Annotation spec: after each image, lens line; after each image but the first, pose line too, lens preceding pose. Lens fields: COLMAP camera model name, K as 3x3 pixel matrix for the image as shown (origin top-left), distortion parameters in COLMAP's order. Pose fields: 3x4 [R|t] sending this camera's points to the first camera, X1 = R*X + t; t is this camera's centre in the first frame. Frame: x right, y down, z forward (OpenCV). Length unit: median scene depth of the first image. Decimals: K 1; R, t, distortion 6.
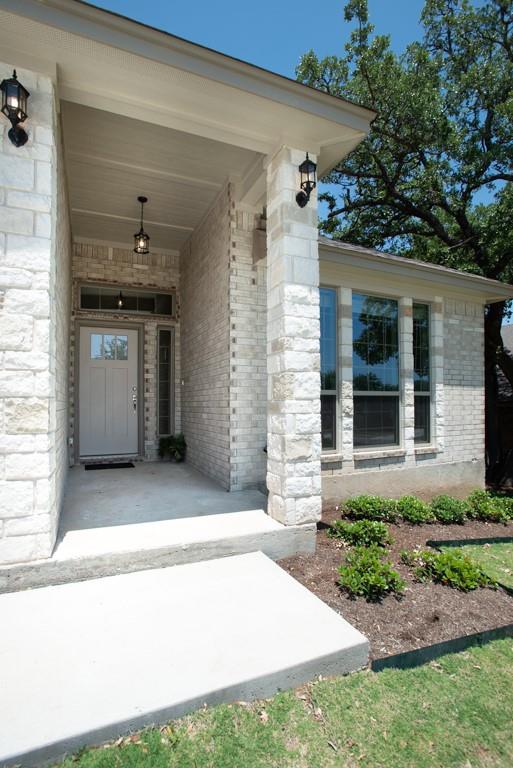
lens RADIAL K [[379.3, 0, 256.0], [0, 379.3, 393.3], [0, 0, 1]] dist [-0.050095, 0.014281]
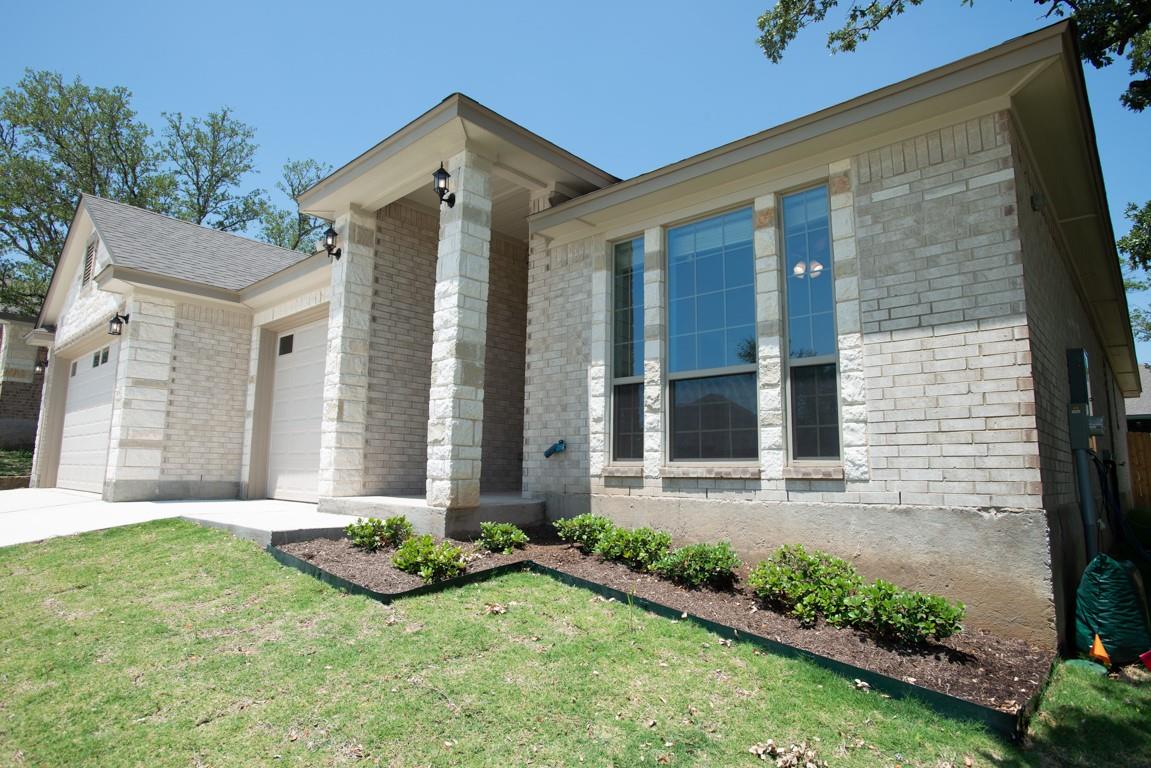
lens RADIAL K [[662.4, 0, 585.0], [0, 662.4, 375.0], [0, 0, 1]] dist [-0.026317, 0.019270]
pose [[0.396621, -0.129678, -0.908777, 1.162111], [0.009149, 0.990481, -0.137344, 0.143858], [0.917937, 0.046159, 0.394032, 0.380426]]
